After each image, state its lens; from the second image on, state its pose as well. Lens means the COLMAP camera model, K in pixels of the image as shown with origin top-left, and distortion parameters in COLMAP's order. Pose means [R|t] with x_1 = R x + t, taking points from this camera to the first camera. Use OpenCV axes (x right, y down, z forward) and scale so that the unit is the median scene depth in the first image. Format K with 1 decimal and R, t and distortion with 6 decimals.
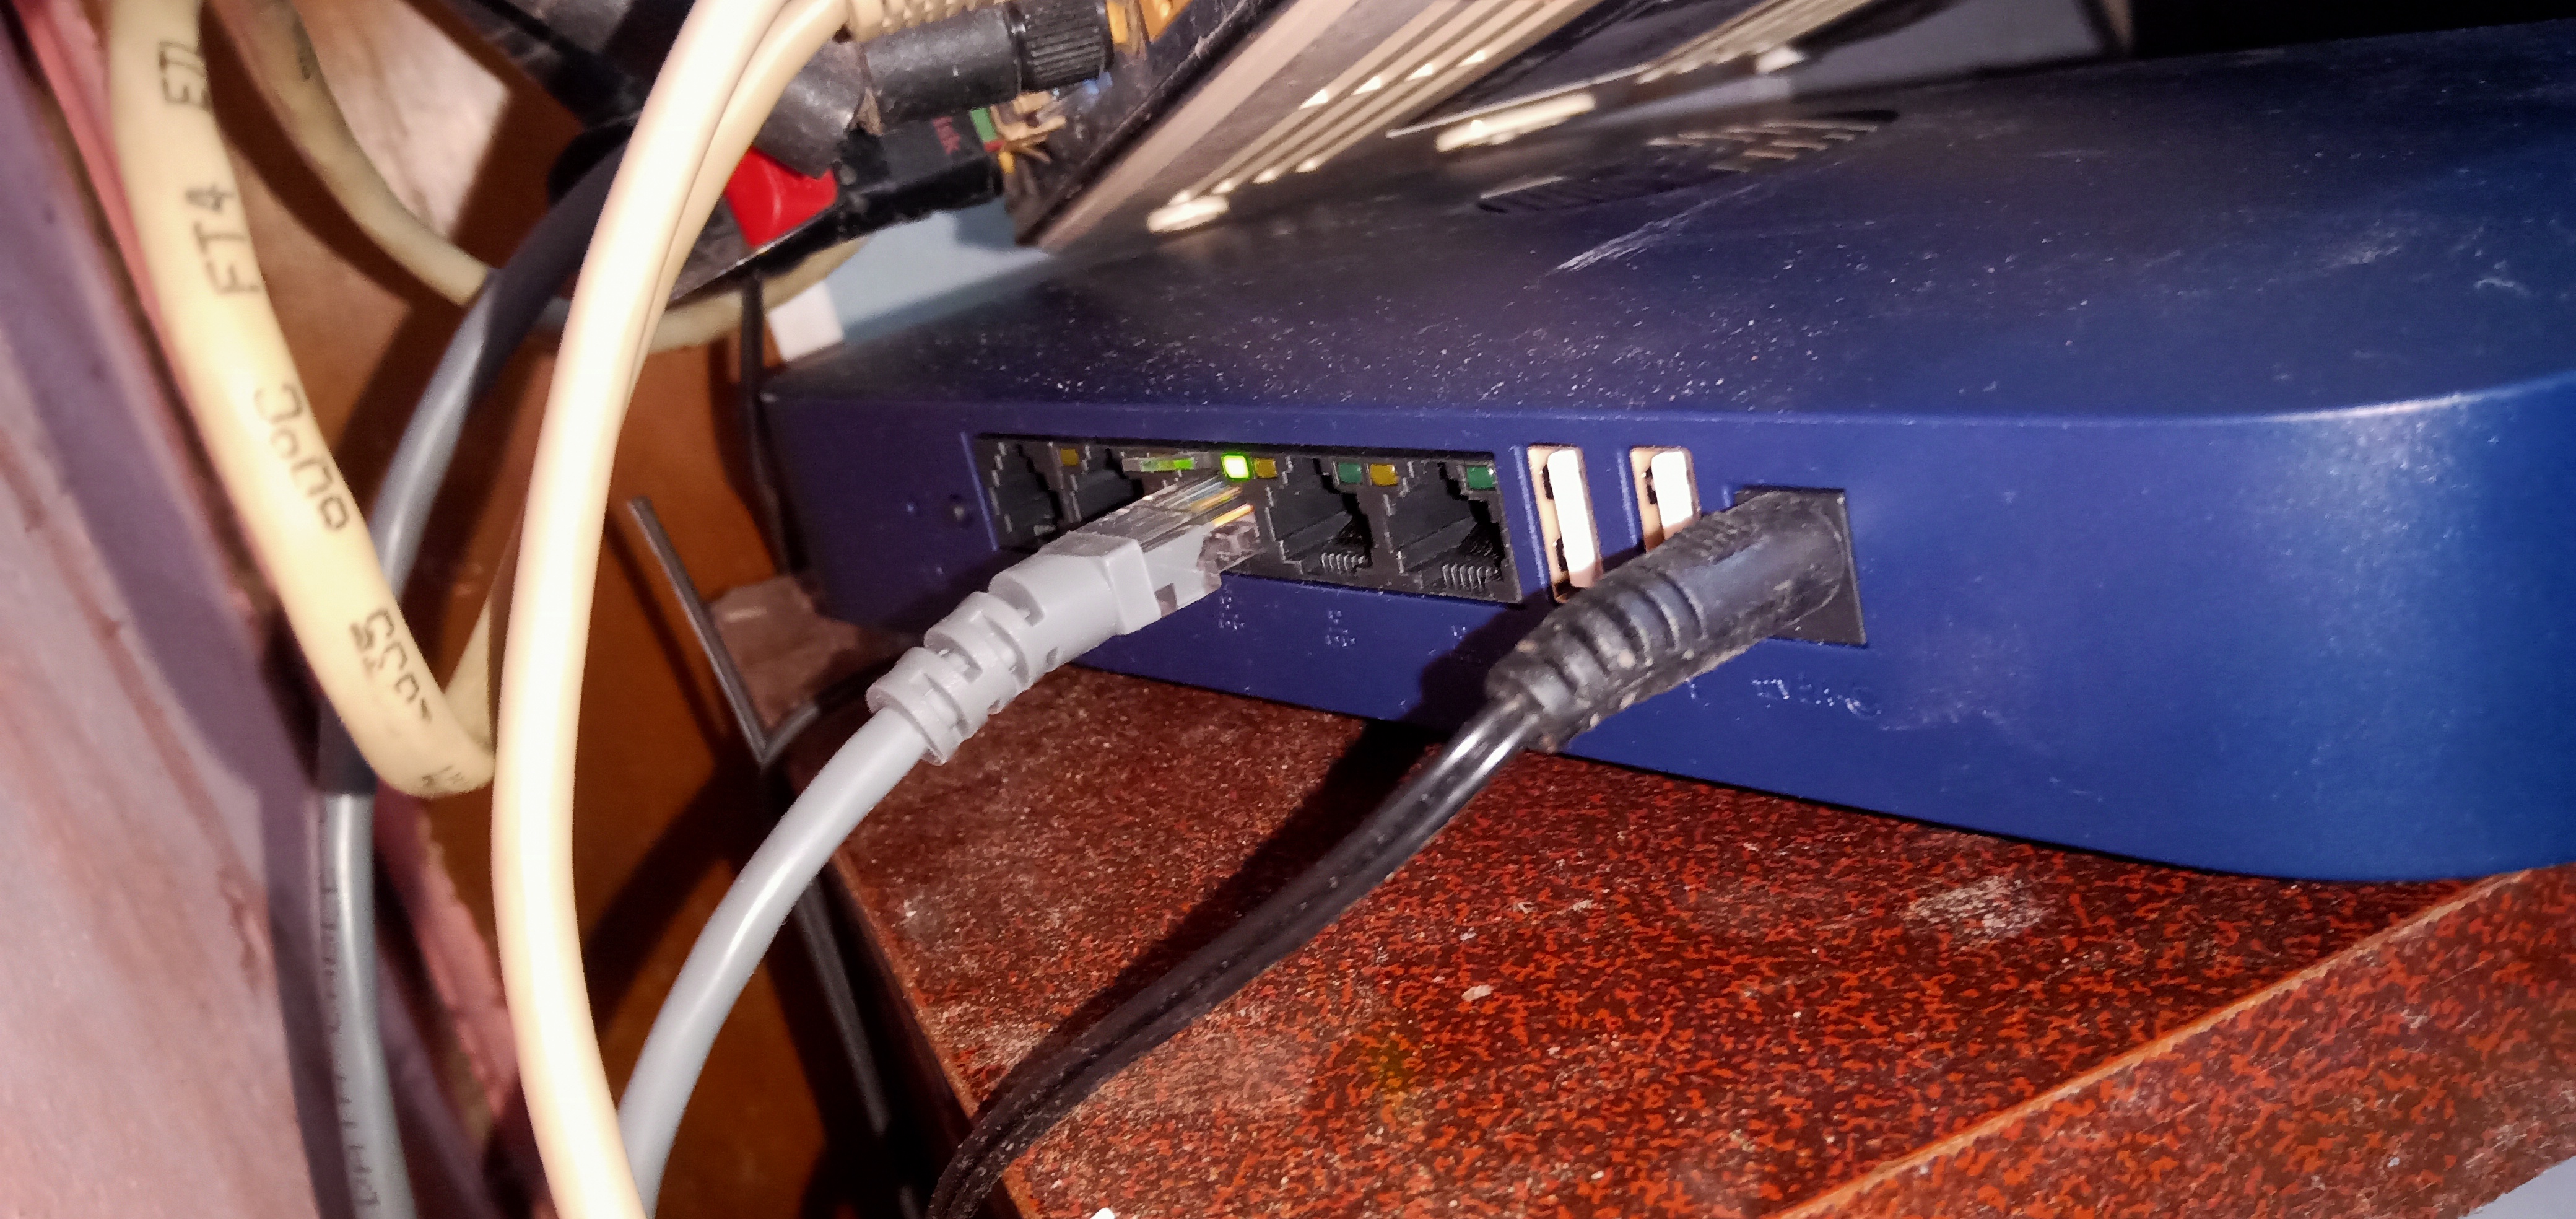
lens RADIAL K [[2138.6, 0, 1292.4], [0, 2138.6, 592.6], [0, 0, 1]] dist [0.032784, -0.104273]
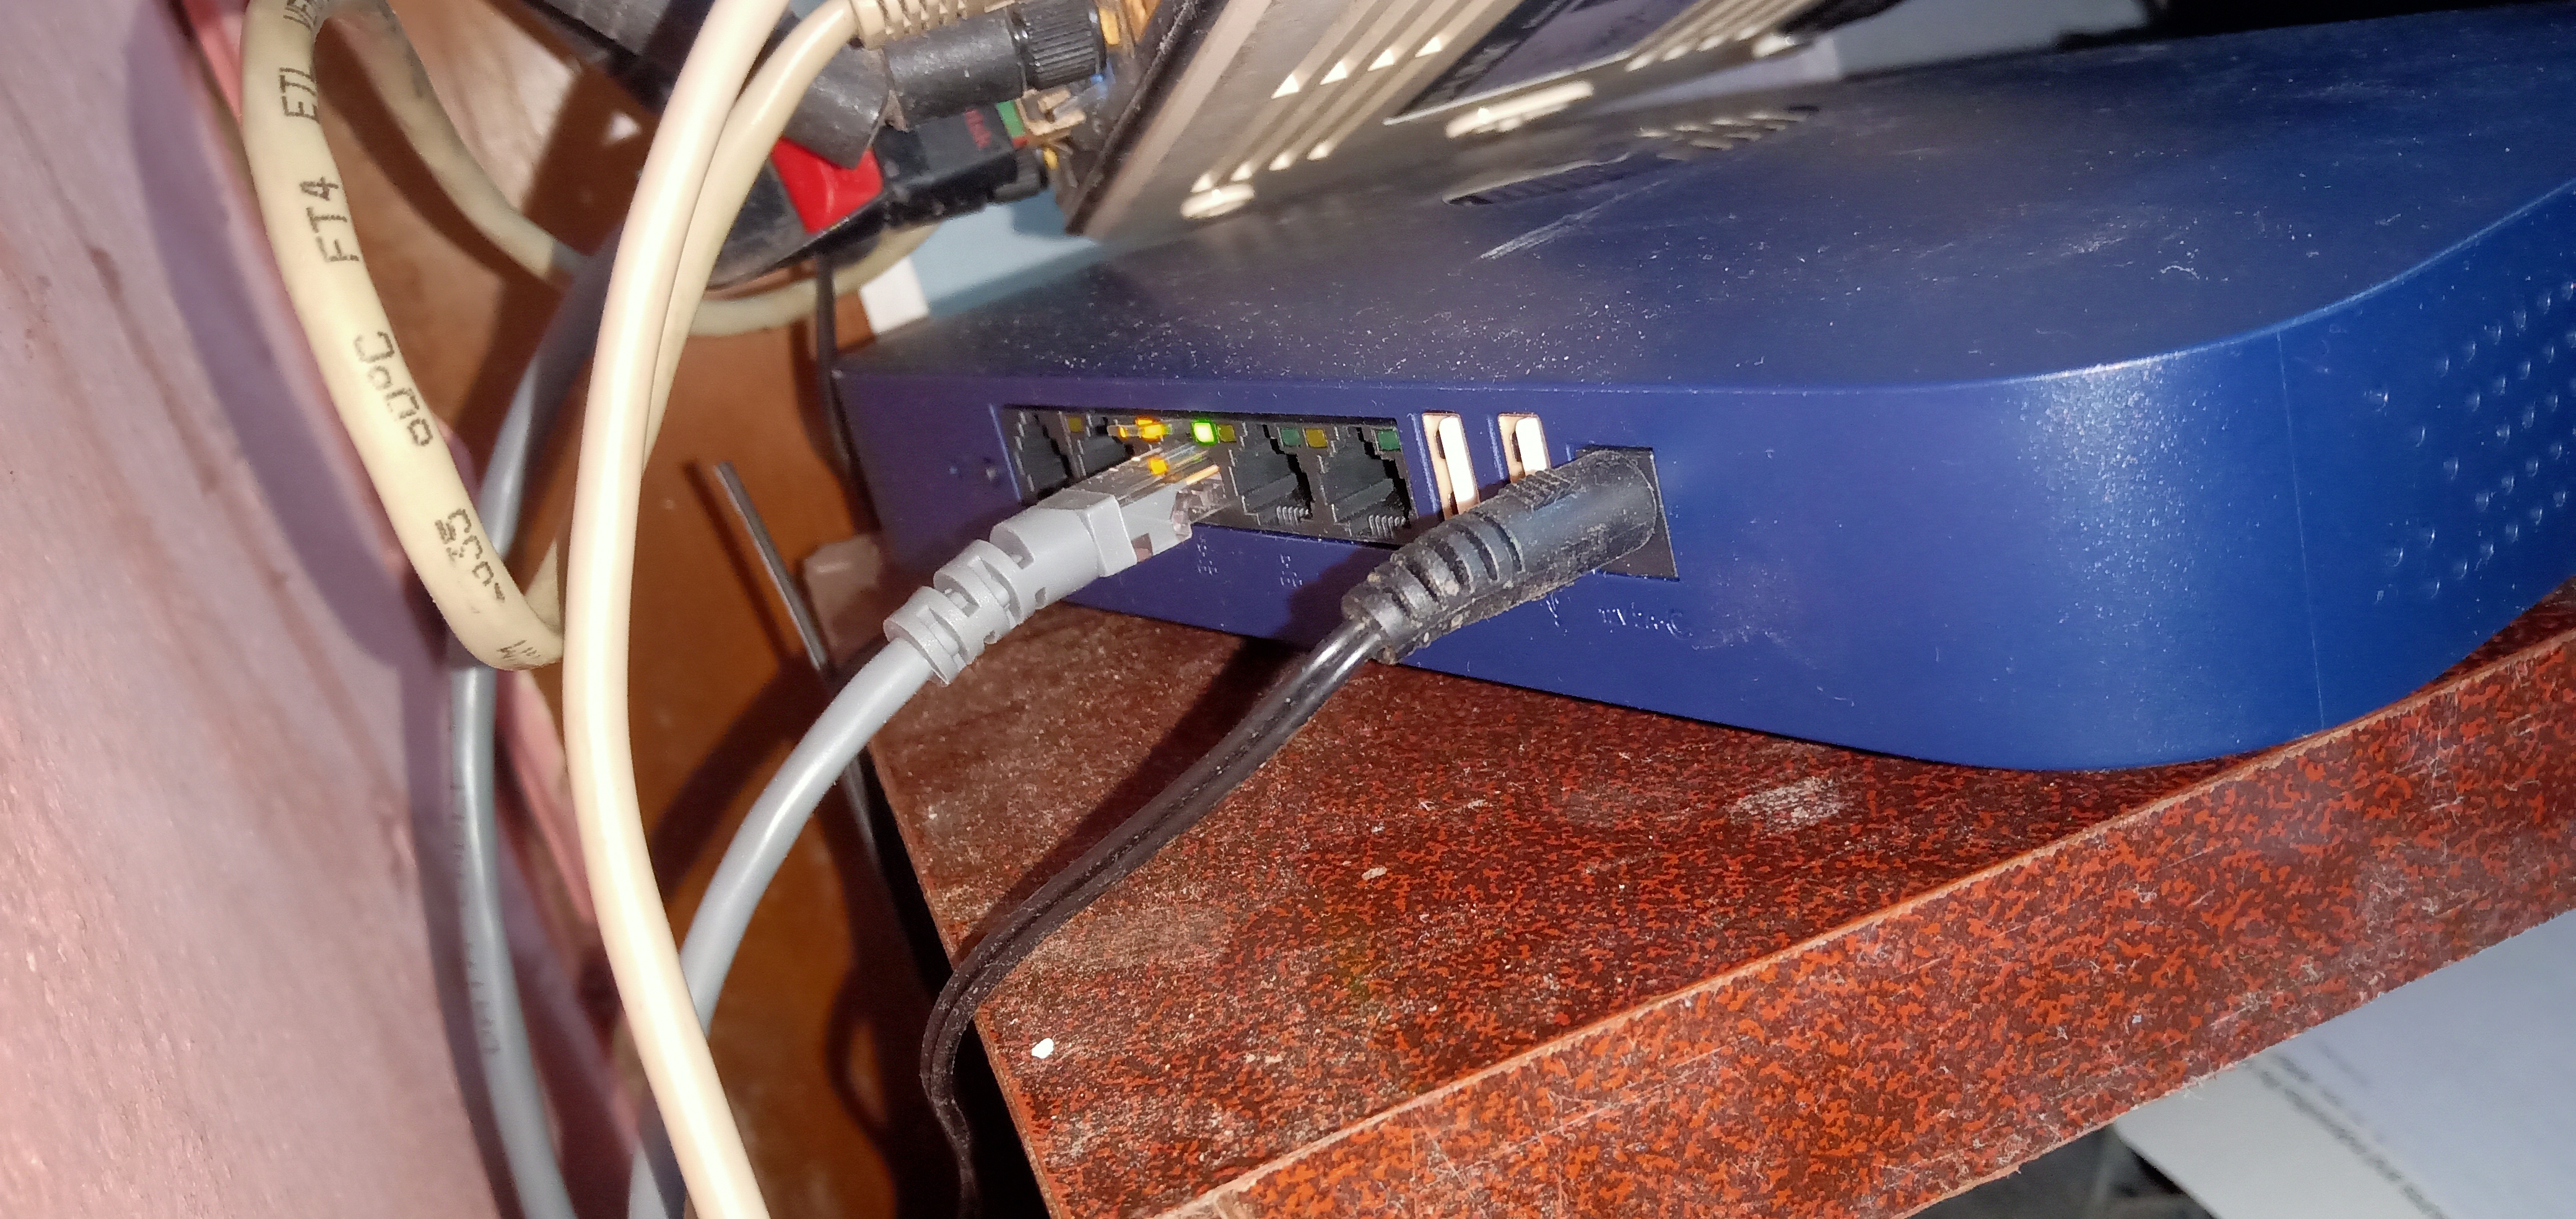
lens RADIAL K [[2138.6, 0, 1277.6], [0, 2138.6, 592.2], [0, 0, 1]] dist [0.032784, -0.104273]
pose [[0.997163, -0.001191, -0.075259, 0.126686], [0.002430, 0.999863, 0.016361, 0.011385], [0.075229, -0.016498, 0.997030, -0.194466]]
